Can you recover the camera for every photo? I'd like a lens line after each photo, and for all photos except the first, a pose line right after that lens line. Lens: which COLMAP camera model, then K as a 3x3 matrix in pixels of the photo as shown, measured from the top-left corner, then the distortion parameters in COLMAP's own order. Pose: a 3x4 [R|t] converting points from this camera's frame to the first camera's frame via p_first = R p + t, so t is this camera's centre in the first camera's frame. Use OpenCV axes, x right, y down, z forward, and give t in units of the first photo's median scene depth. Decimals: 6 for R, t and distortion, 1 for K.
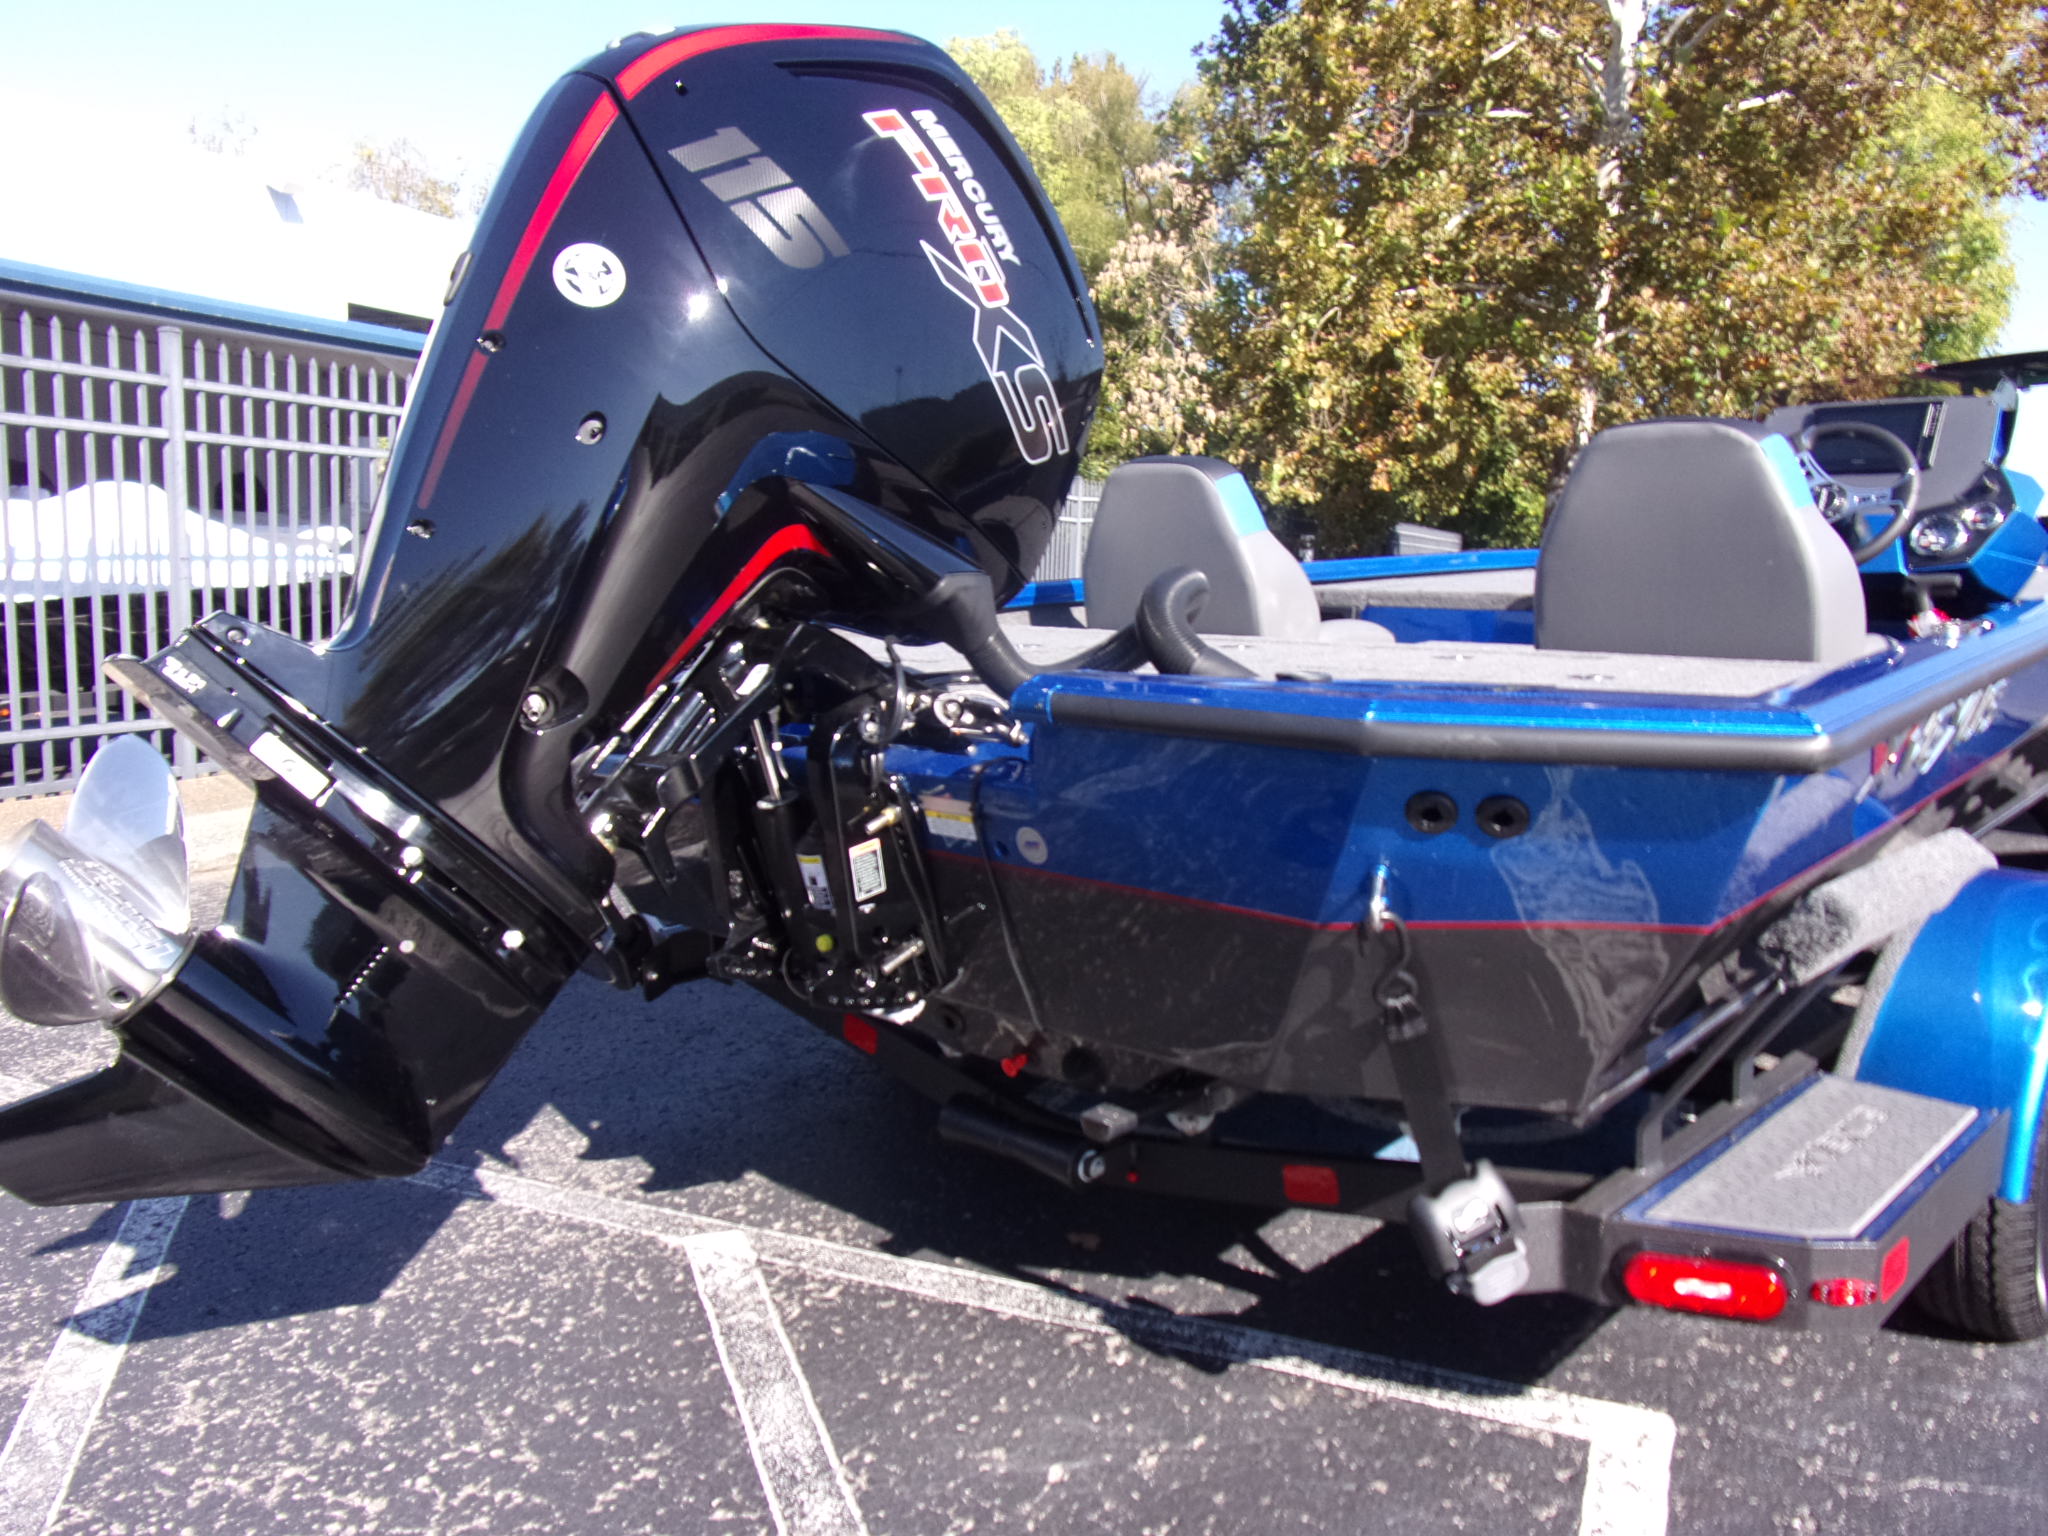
lens RADIAL K [[1541.5, 0, 1026.7], [0, 1541.5, 764.9], [0, 0, 1]] dist [-0.023111, 0.010071]
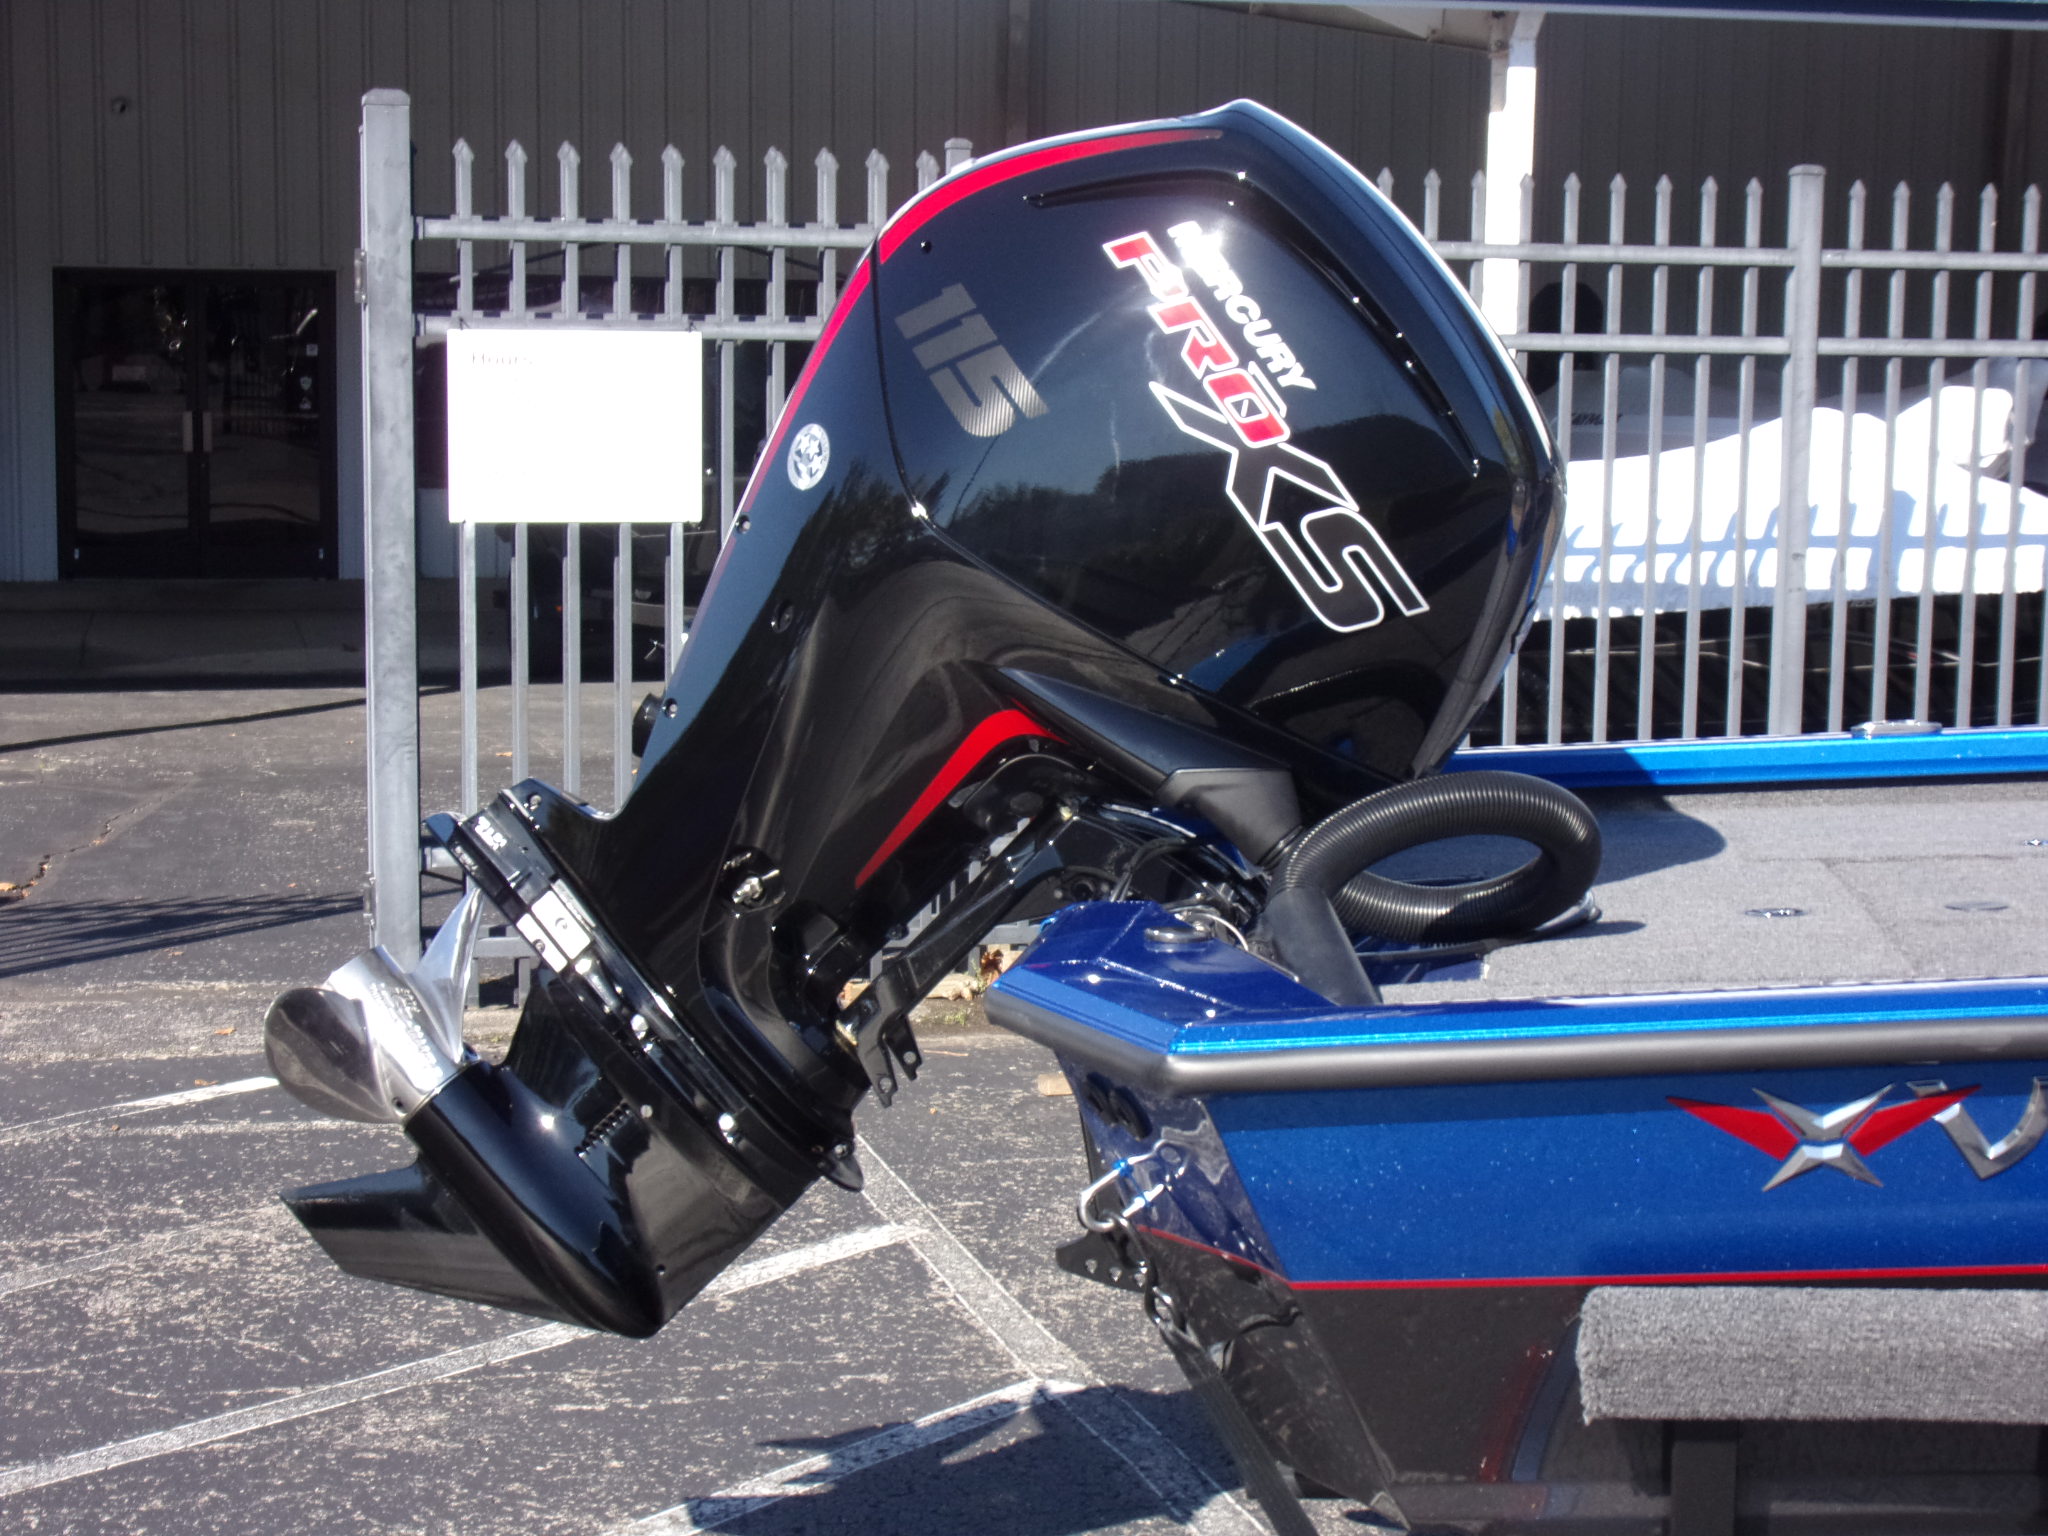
lens RADIAL K [[3500.0, 0, 1023.4], [0, 3500.0, 763.1], [0, 0, 1]] dist [0.042584, 0.025342]
pose [[0.614849, 0.062327, -0.786178, 1.357283], [-0.098500, 0.995135, 0.001858, -0.121945], [0.782470, 0.076296, 0.617997, -0.226754]]
